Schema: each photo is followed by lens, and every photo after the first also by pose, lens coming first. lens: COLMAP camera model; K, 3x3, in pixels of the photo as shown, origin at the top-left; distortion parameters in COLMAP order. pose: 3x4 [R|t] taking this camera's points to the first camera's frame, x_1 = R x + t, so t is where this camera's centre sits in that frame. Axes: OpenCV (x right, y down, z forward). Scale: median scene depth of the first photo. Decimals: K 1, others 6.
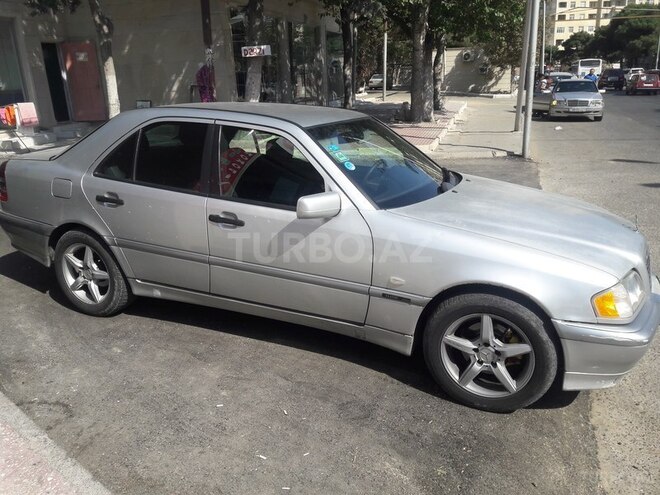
lens RADIAL K [[538.3, 0, 331.7], [0, 538.3, 249.9], [0, 0, 1]] dist [-0.011744, -0.008605]
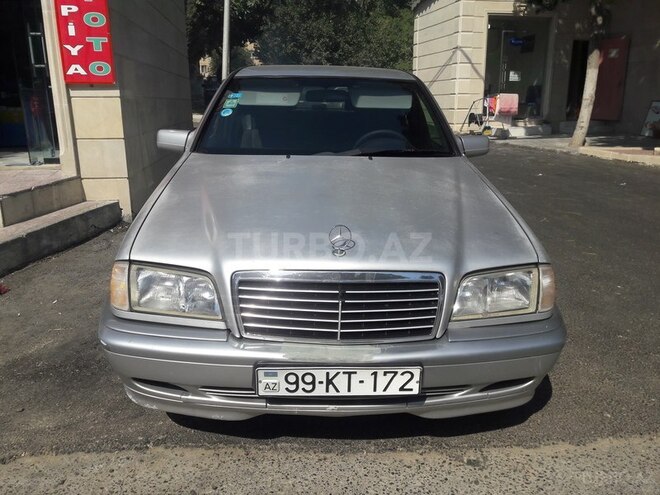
lens RADIAL K [[538.3, 0, 329.9], [0, 538.3, 245.1], [0, 0, 1]] dist [-0.011744, -0.008605]
pose [[0.452400, 0.259552, -0.853210, 0.276316], [-0.280459, 0.949578, 0.140159, -0.030480], [0.846567, 0.175883, 0.502383, 0.182745]]
